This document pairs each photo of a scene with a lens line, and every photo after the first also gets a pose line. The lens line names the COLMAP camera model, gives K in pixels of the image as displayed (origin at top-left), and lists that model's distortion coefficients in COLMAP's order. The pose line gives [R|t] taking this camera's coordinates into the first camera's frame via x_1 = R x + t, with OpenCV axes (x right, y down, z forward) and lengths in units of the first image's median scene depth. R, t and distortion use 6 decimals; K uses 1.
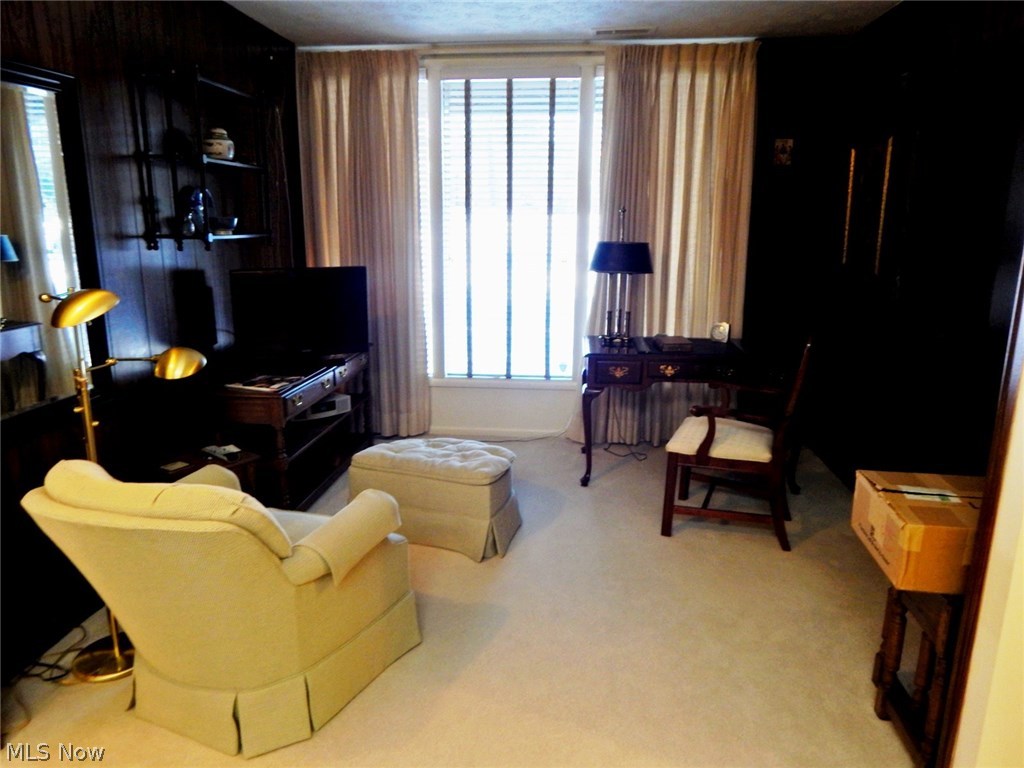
lens RADIAL K [[693.5, 0, 512.0], [0, 693.5, 384.0], [0, 0, 1]] dist [-0.001207, -0.005331]
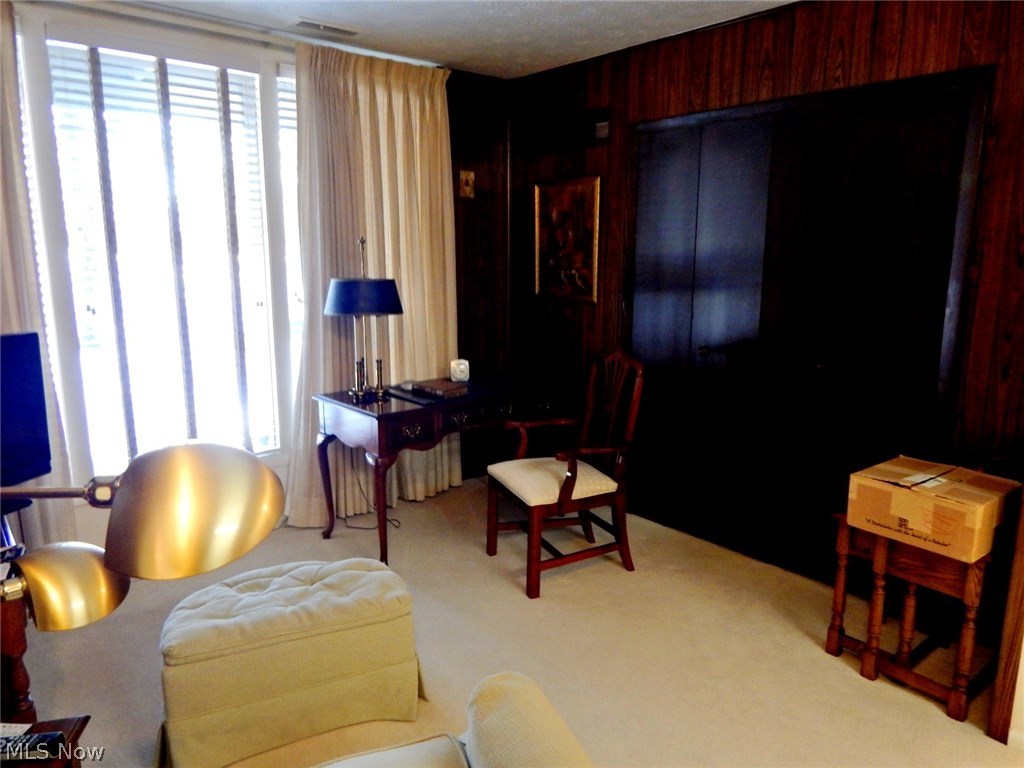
lens RADIAL K [[714.2, 0, 512.0], [0, 714.2, 384.0], [0, 0, 1]] dist [-0.001192, -0.006988]
pose [[0.686388, -0.132298, 0.715100, -0.349093], [0.161247, 0.986524, 0.027740, -0.072166], [-0.709134, 0.096268, 0.698471, 0.274528]]
